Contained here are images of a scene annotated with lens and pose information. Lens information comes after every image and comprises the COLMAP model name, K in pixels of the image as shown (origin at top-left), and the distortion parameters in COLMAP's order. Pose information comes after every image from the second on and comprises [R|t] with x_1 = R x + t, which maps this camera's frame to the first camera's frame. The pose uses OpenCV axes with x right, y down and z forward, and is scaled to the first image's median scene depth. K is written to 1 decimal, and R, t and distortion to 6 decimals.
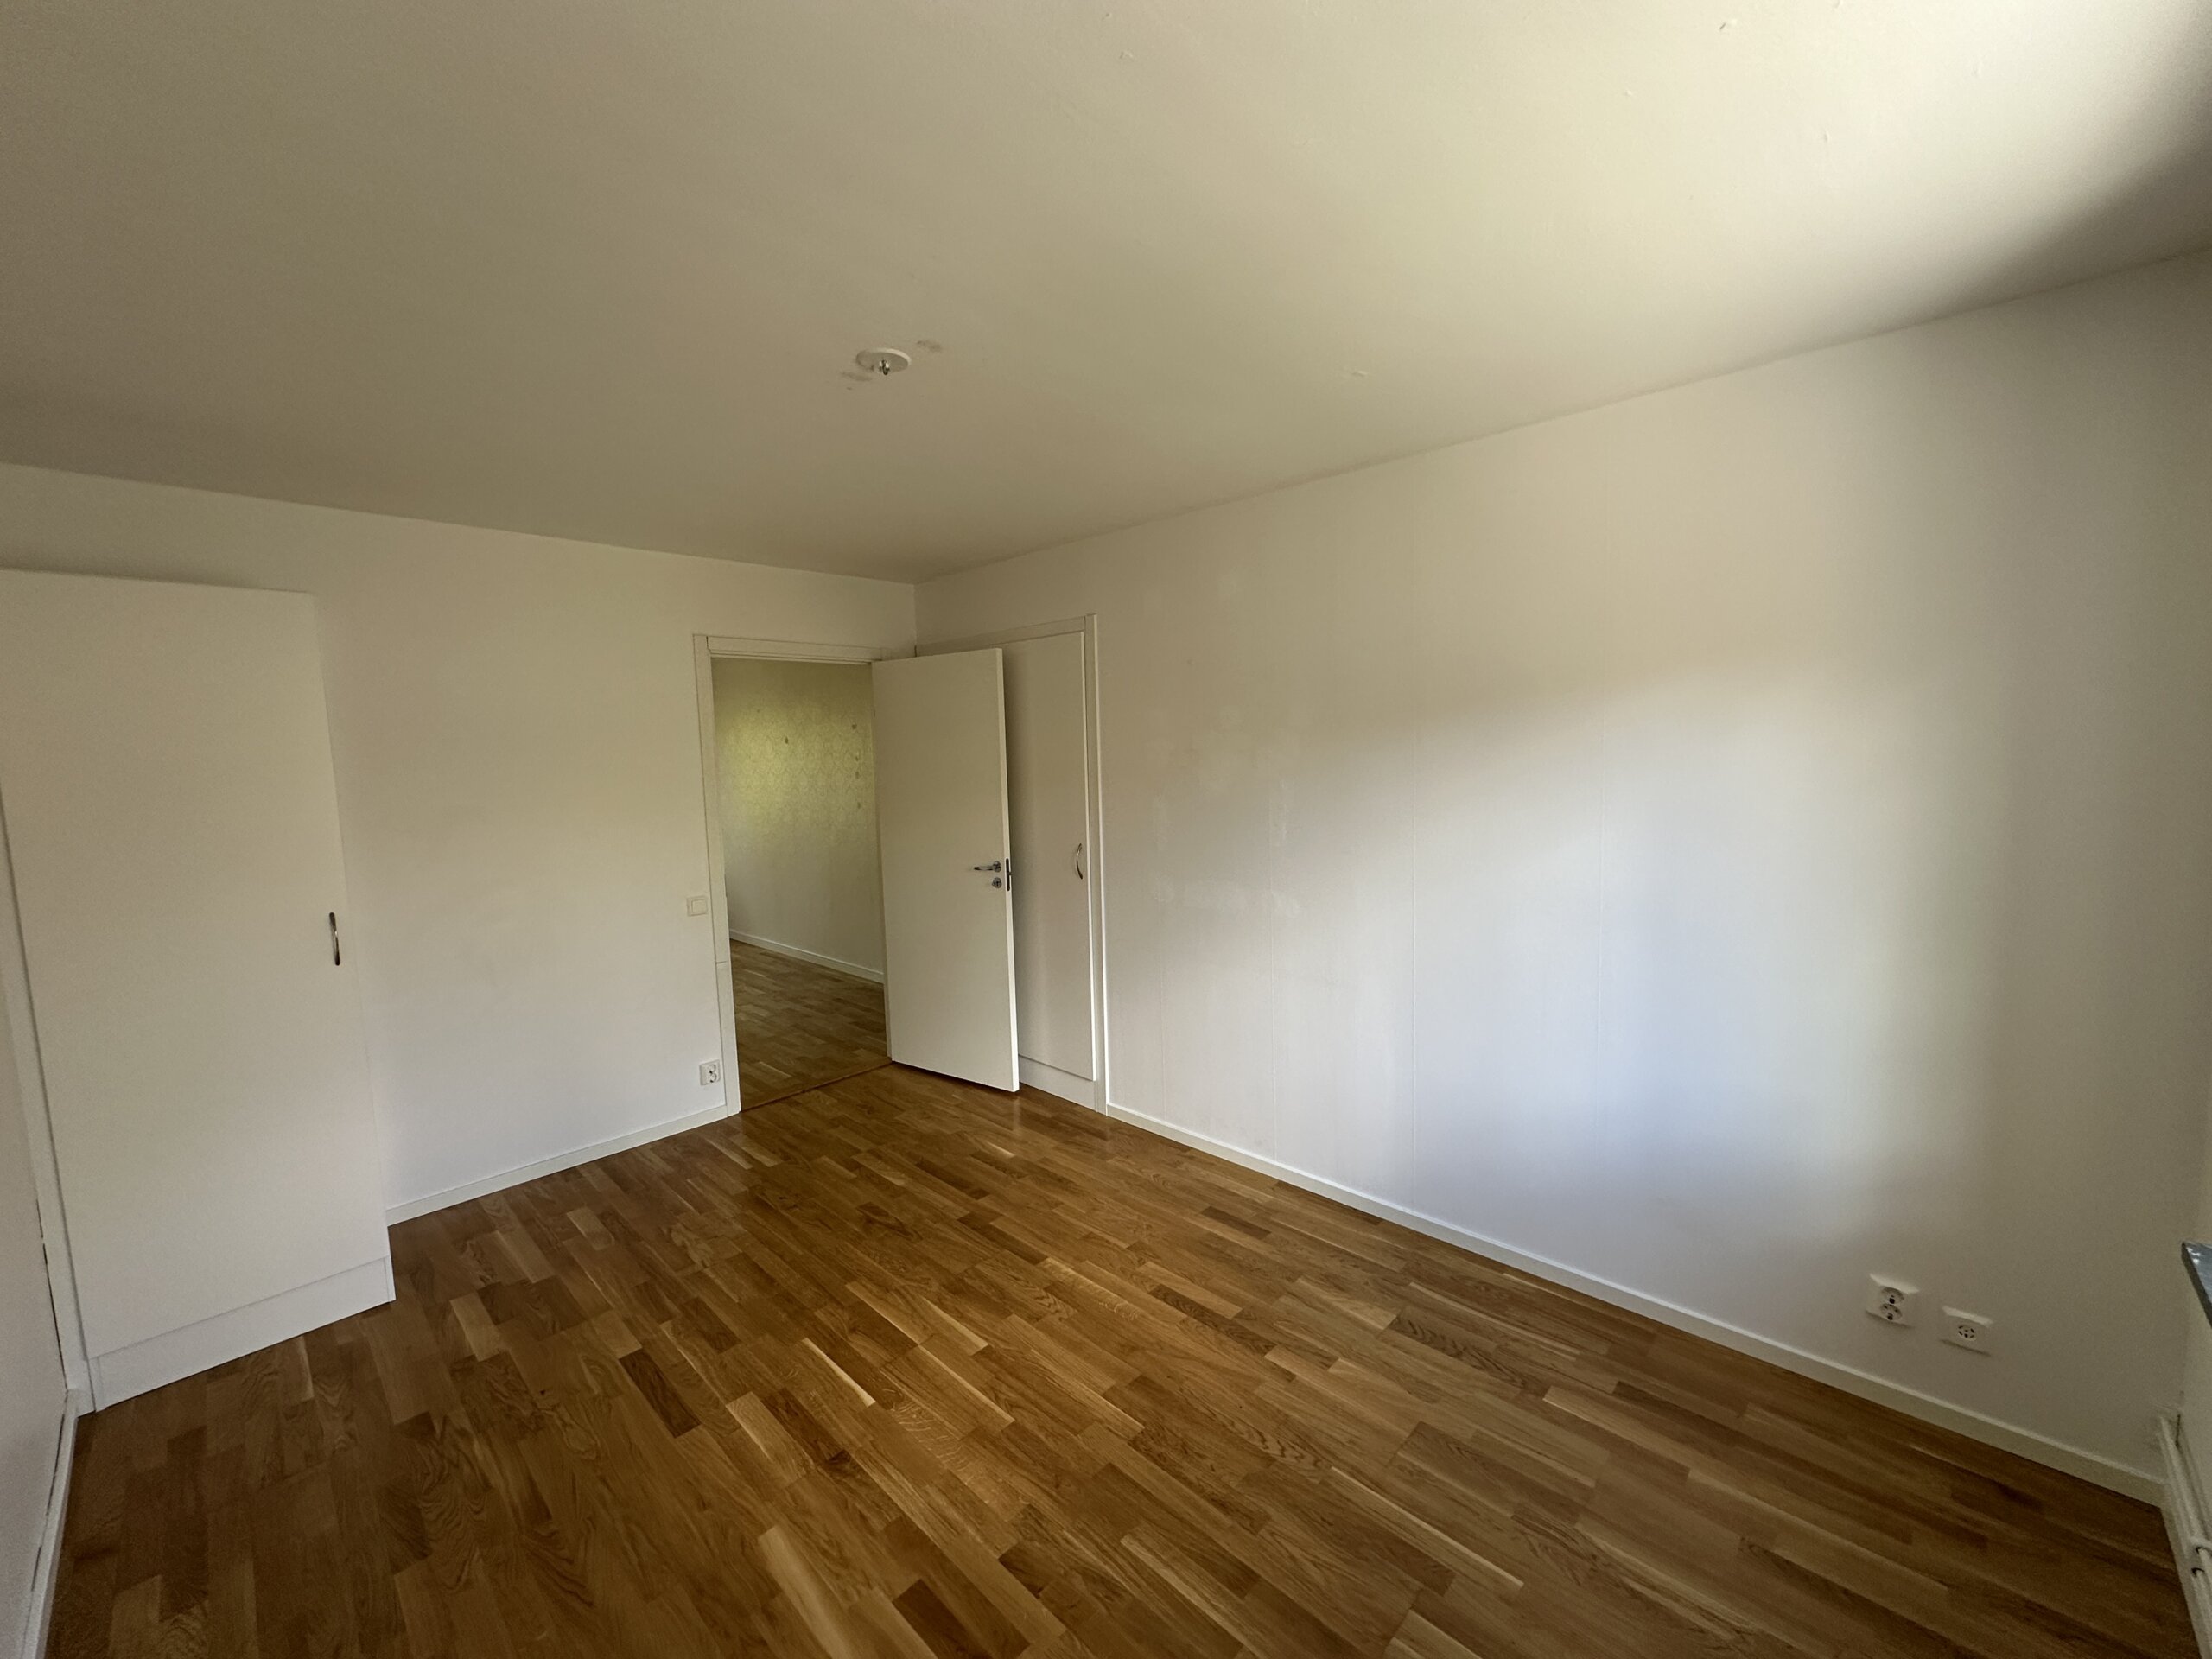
lens RADIAL K [[881.1, 0, 1109.0], [0, 881.1, 826.9], [0, 0, 1]] dist [-0.002714, 0.000263]
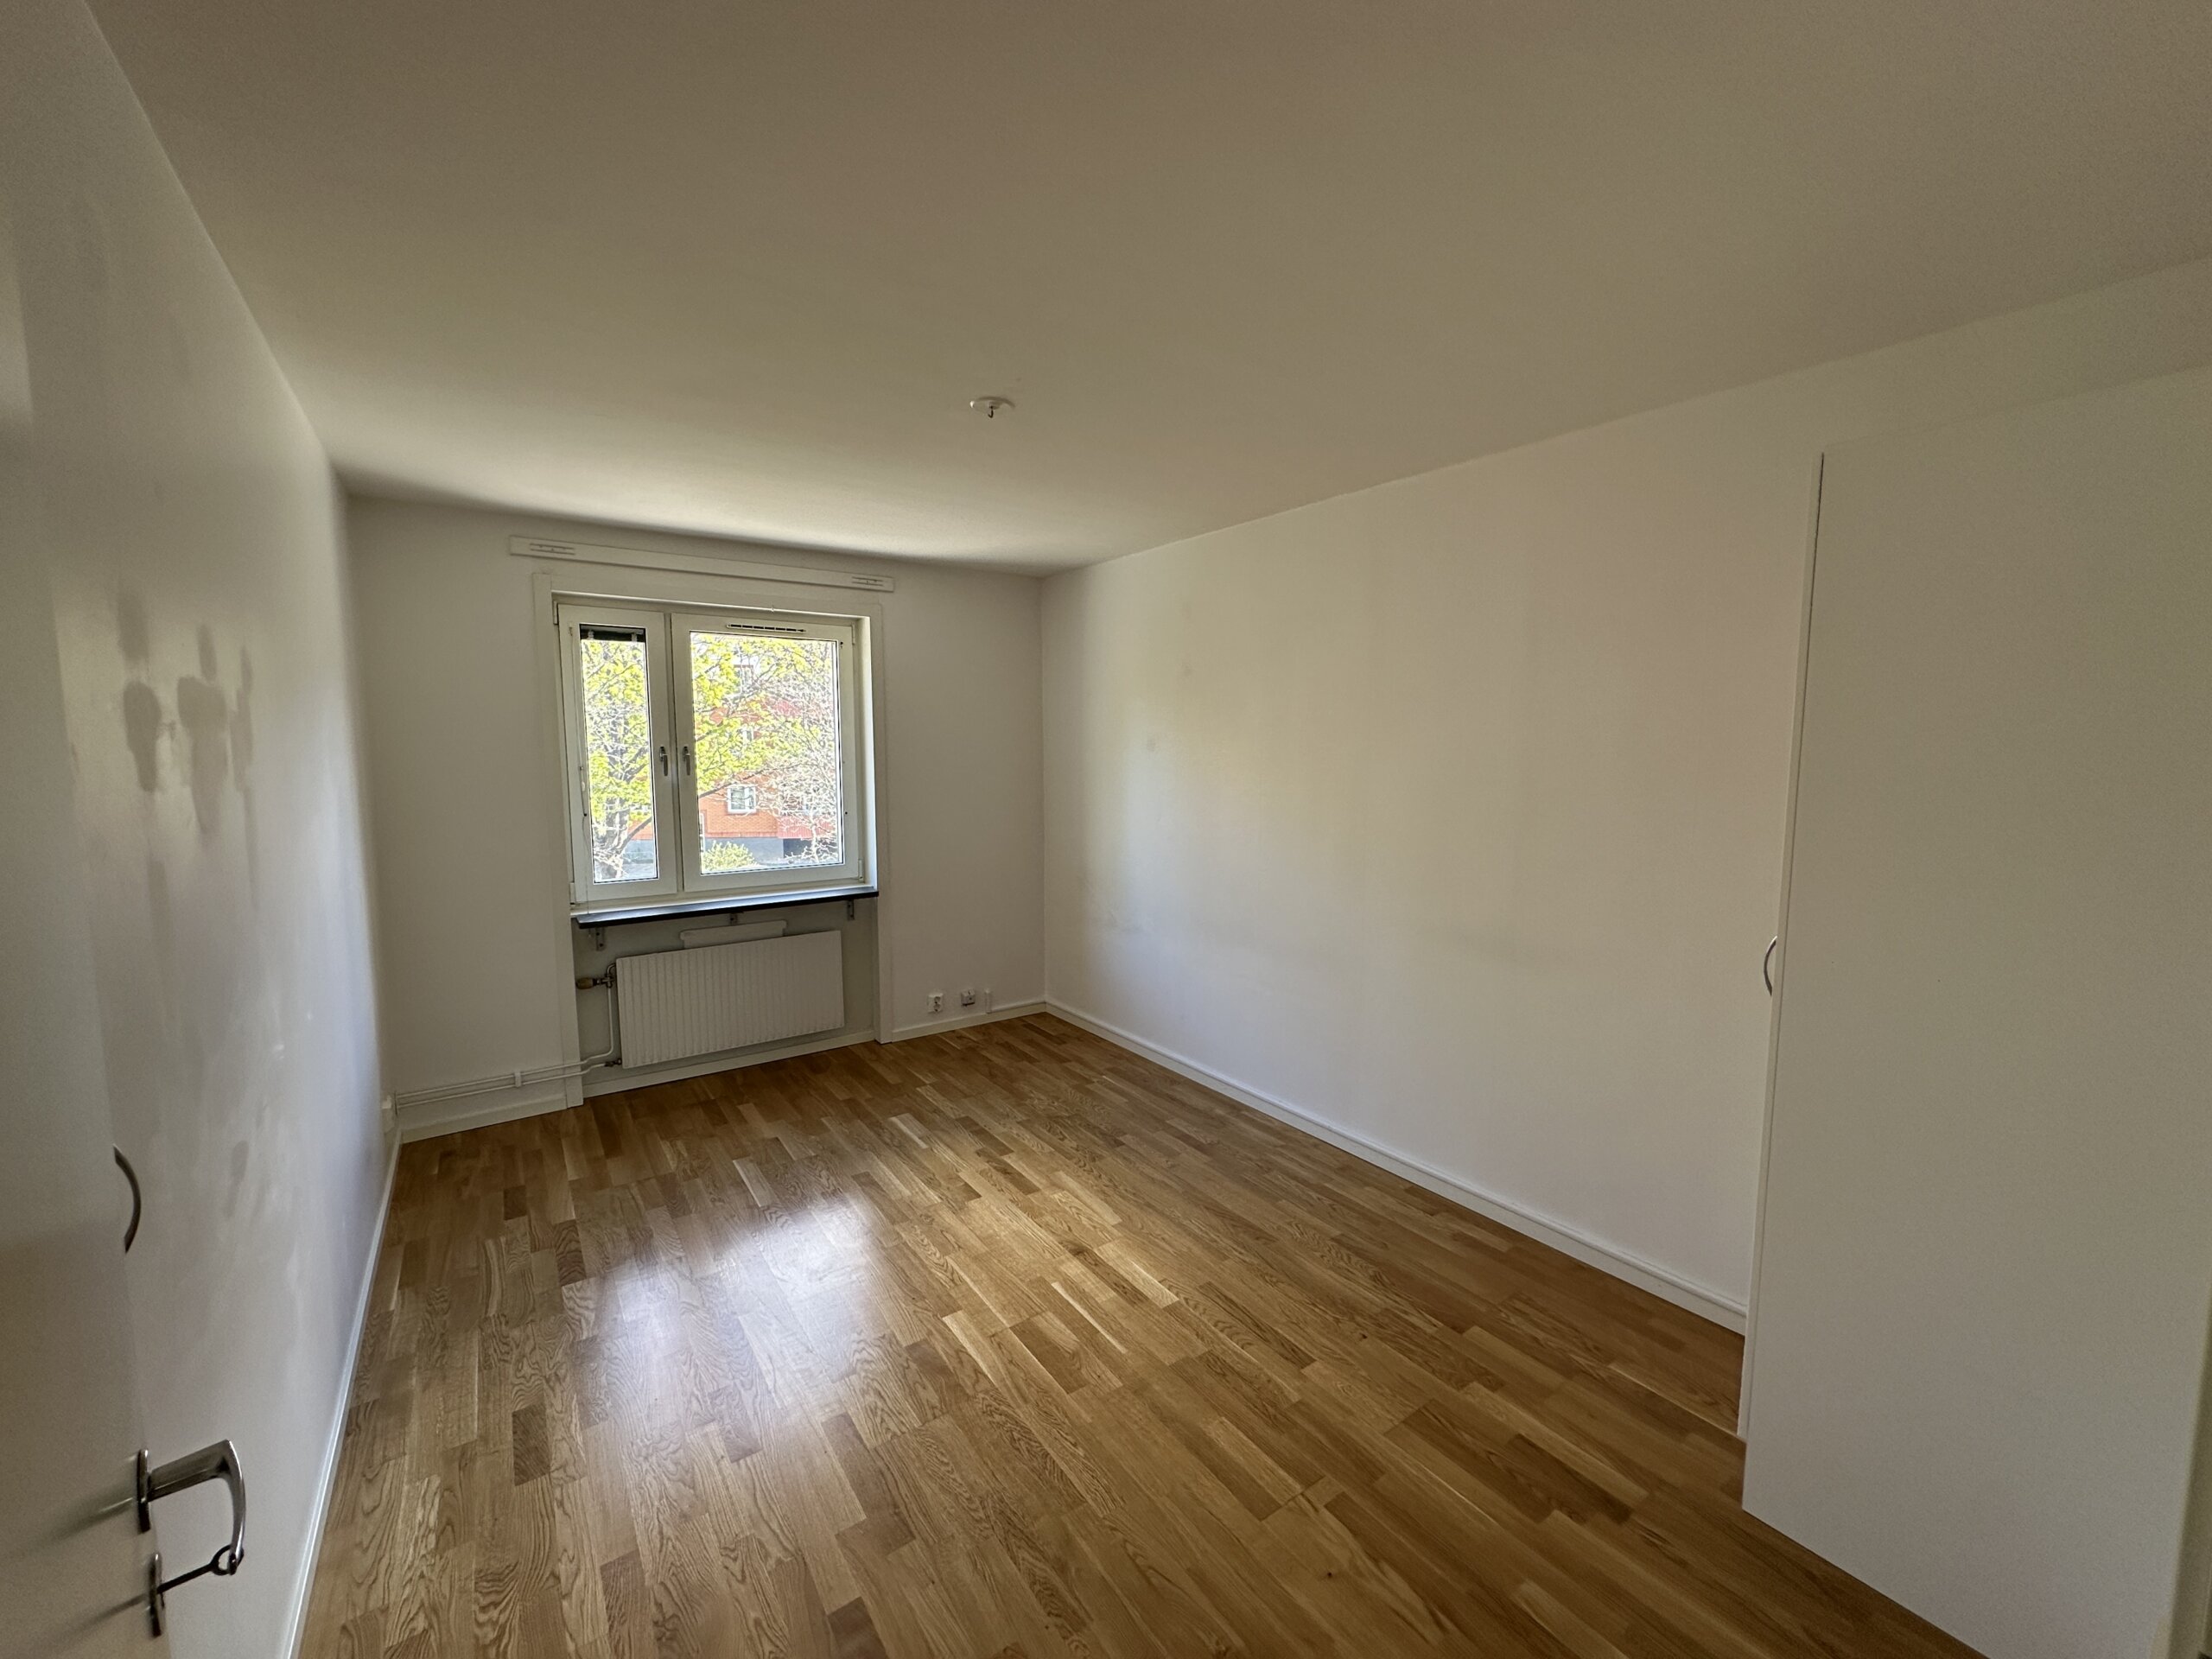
lens RADIAL K [[881.1, 0, 1109.0], [0, 881.1, 826.9], [0, 0, 1]] dist [-0.002714, 0.000263]
pose [[-0.981523, 0.012506, 0.190936, -0.516708], [0.047652, 0.982399, 0.180614, -0.132764], [-0.185316, 0.186376, -0.964843, 1.809343]]
